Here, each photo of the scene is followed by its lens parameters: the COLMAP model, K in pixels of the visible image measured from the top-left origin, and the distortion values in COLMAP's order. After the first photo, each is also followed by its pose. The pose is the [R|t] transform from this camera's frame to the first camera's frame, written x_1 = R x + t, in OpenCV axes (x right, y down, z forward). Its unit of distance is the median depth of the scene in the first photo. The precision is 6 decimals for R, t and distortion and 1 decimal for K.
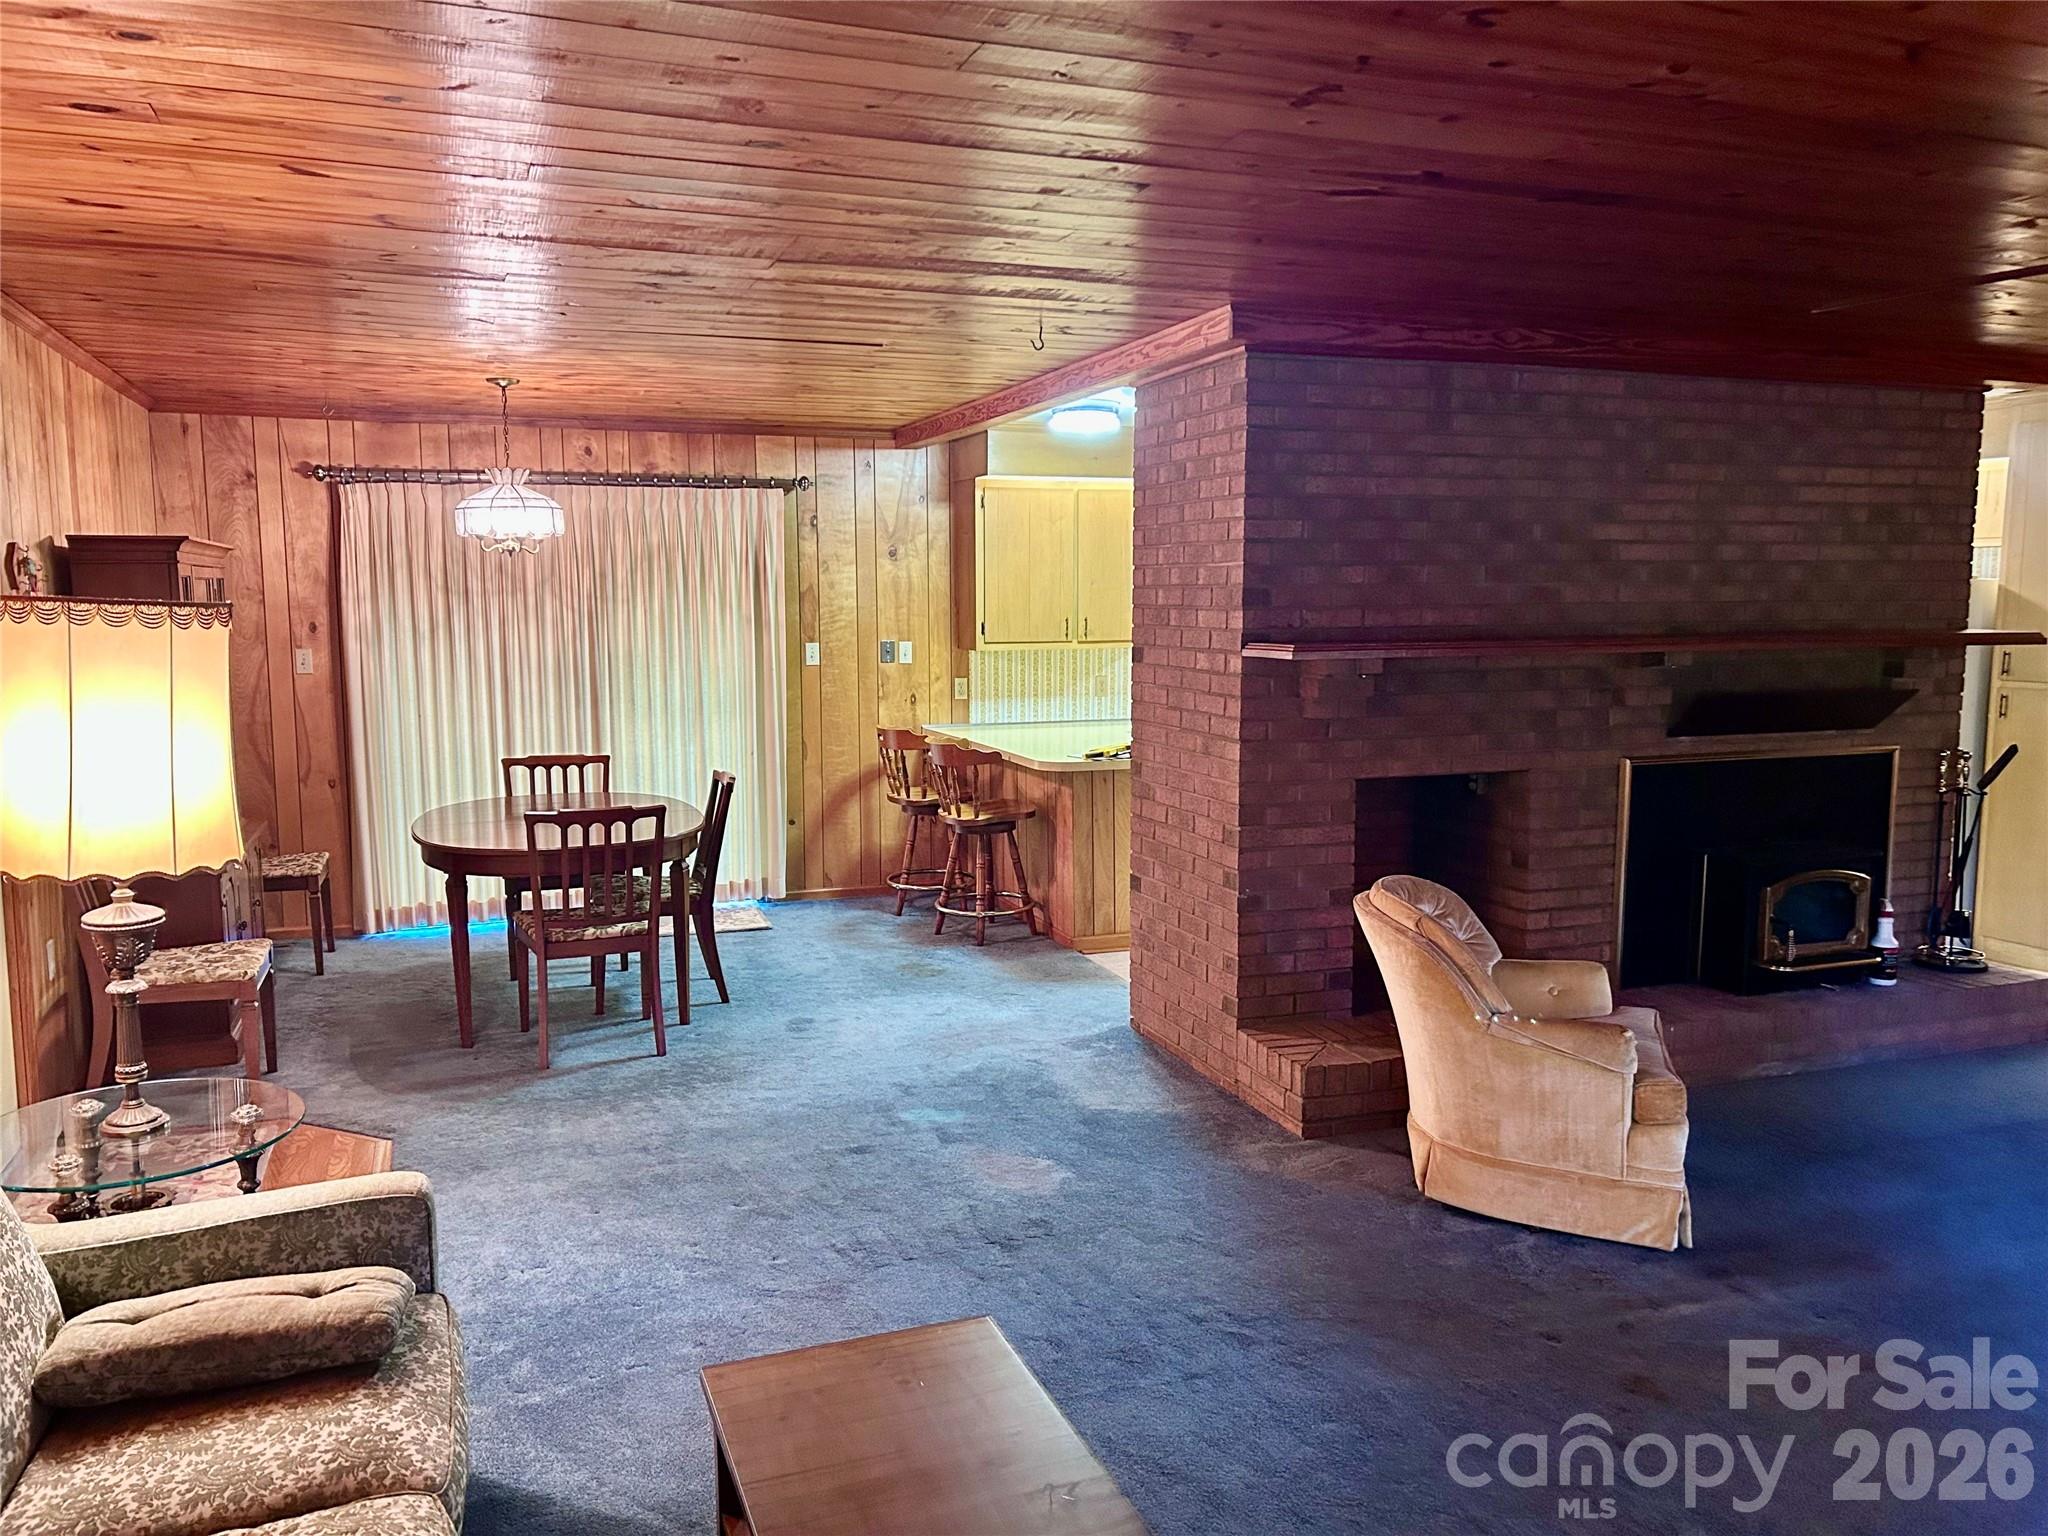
lens RADIAL K [[1523.3, 0, 1026.2], [0, 1523.3, 776.0], [0, 0, 1]] dist [0.053903, -0.057527]
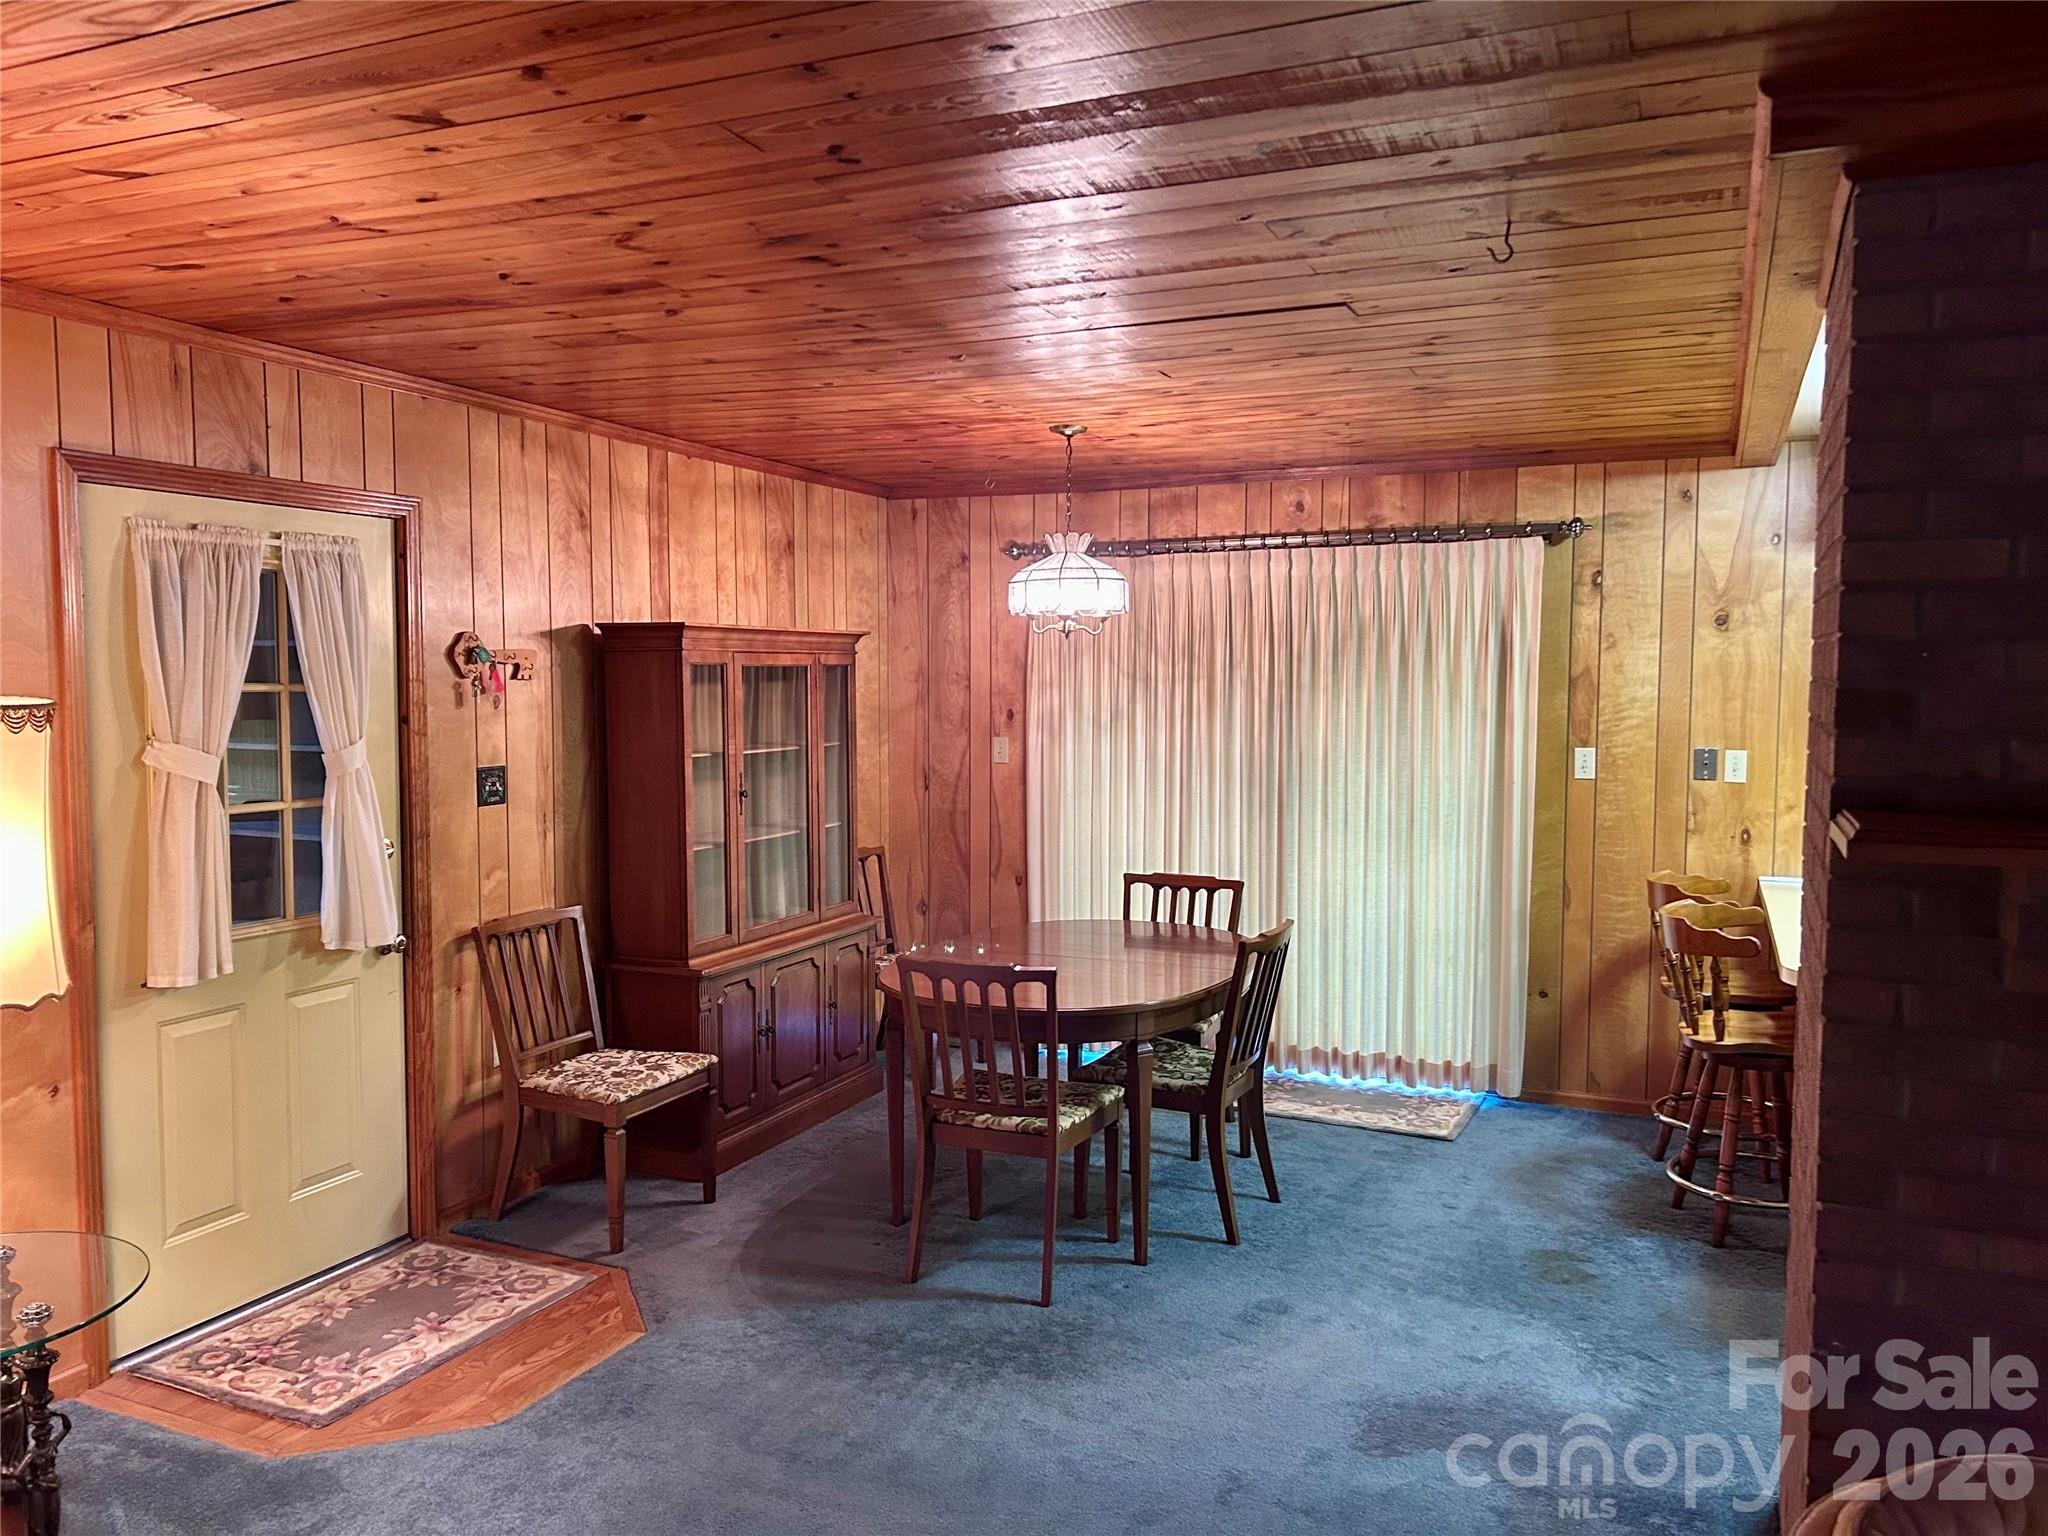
lens RADIAL K [[1523.3, 0, 1071.7], [0, 1523.3, 768.6], [0, 0, 1]] dist [0.053903, -0.057527]
pose [[0.707357, 0.049069, -0.705151, 0.283563], [-0.084529, 0.996301, -0.015465, -0.066699], [0.701784, 0.070545, 0.708889, 0.467448]]
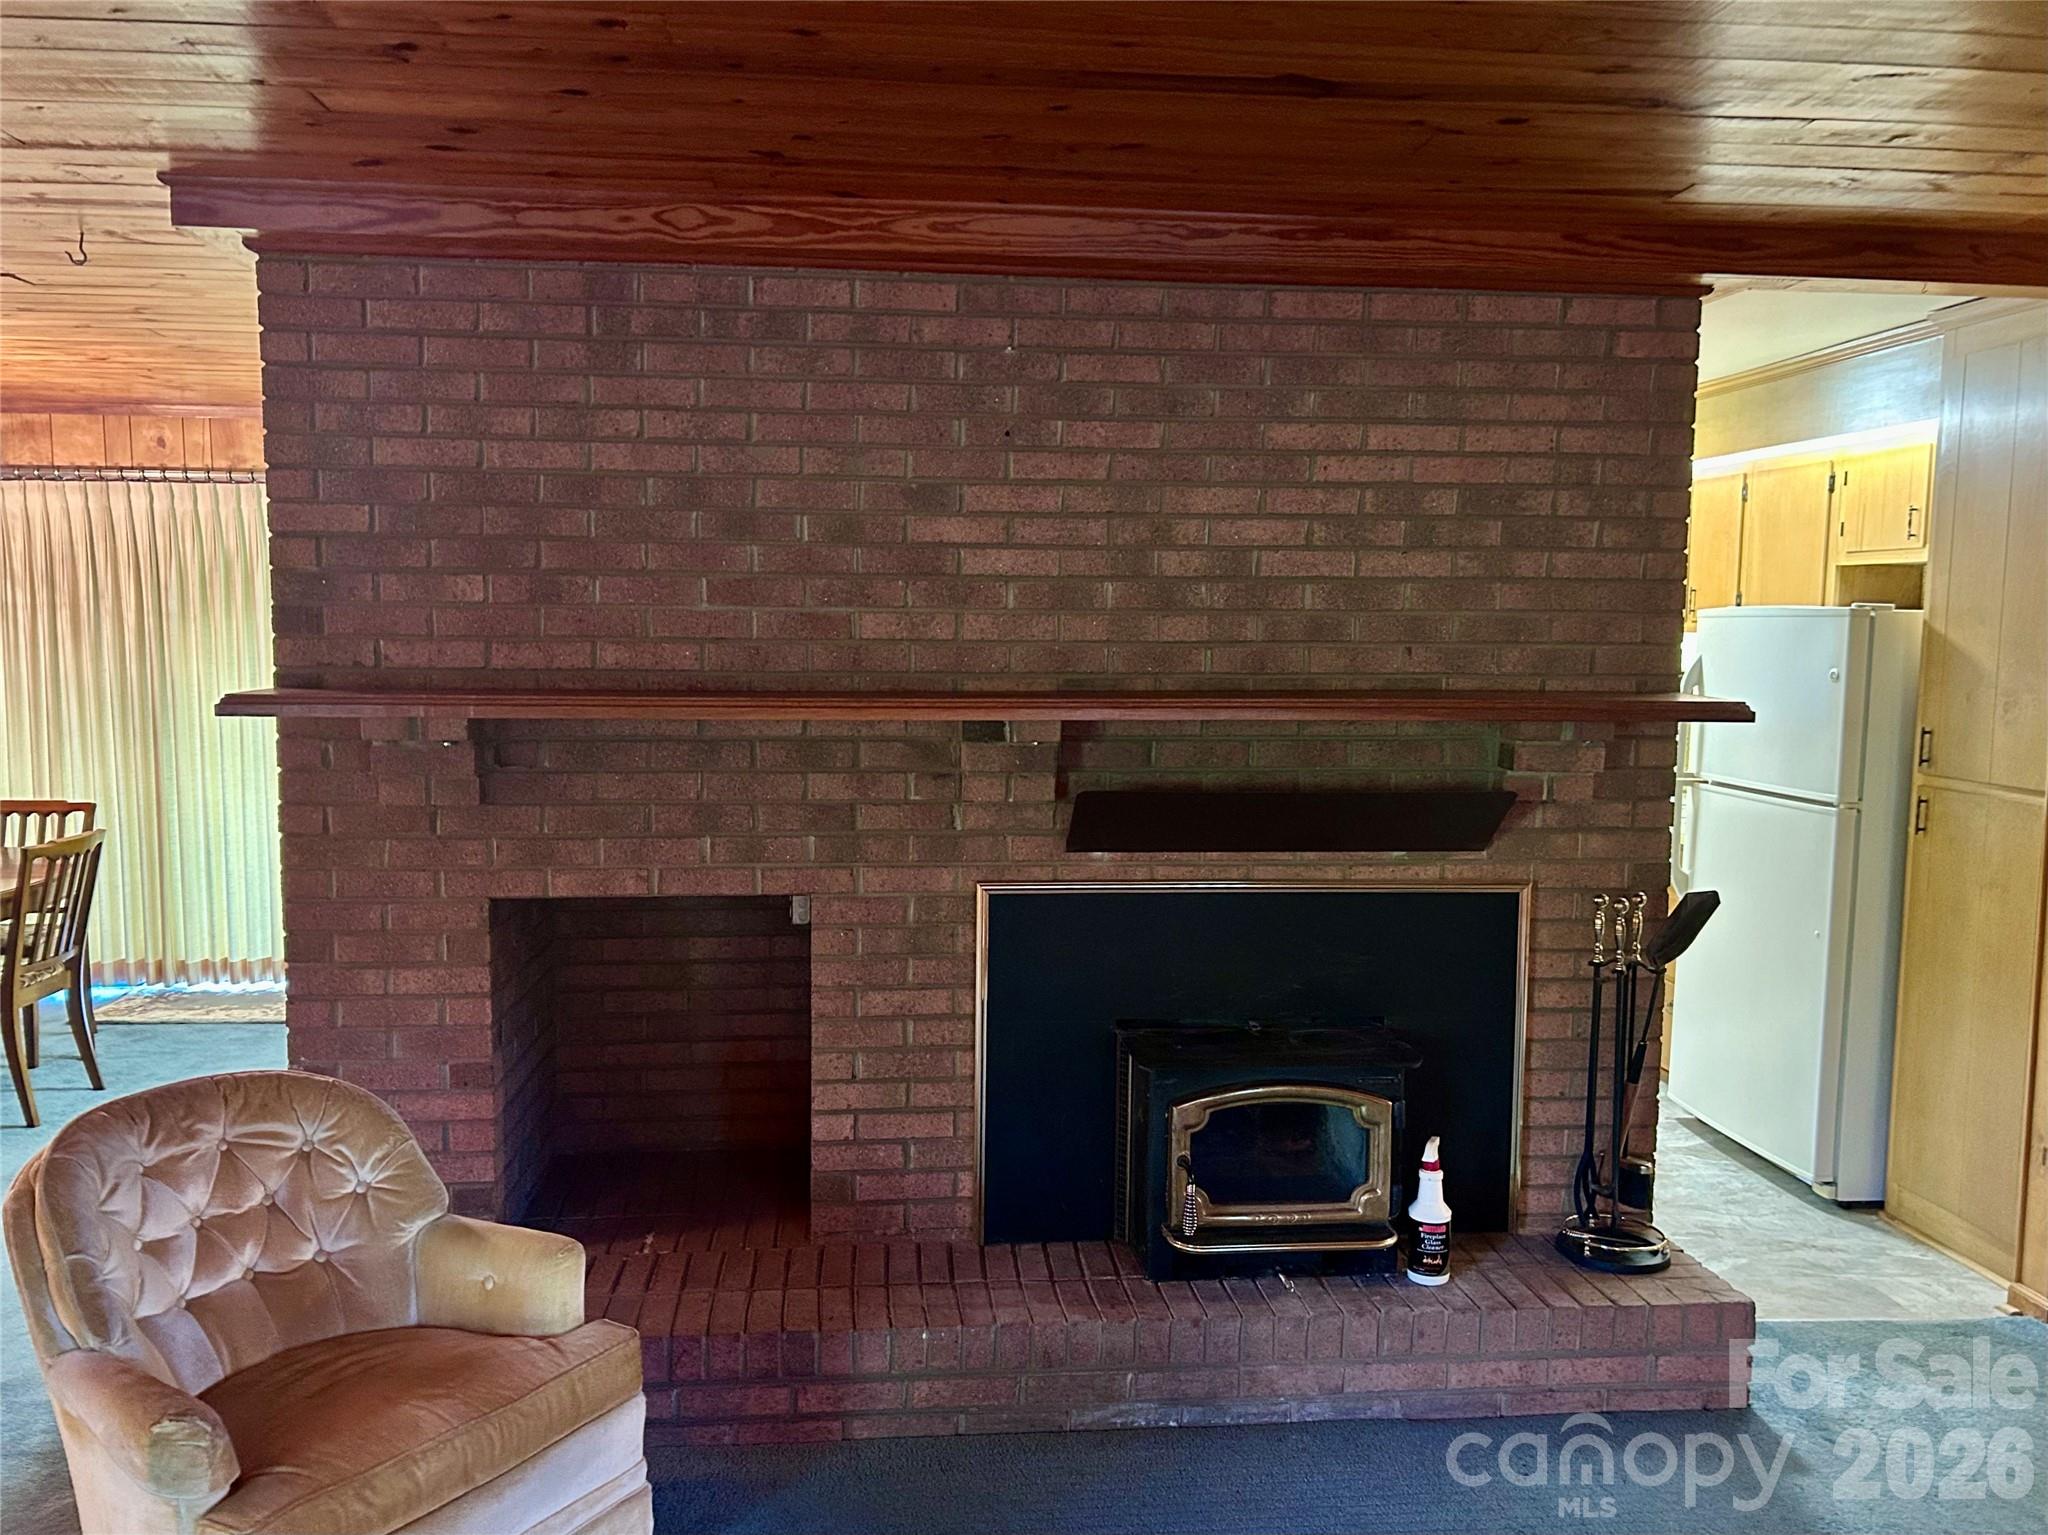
lens RADIAL K [[1523.3, 0, 1035.8], [0, 1523.3, 776.5], [0, 0, 1]] dist [0.053903, -0.057527]
pose [[0.965931, 0.038397, -0.255936, 0.588046], [-0.041812, 0.999094, -0.007913, -0.053039], [0.255400, 0.018344, 0.966661, 0.401829]]
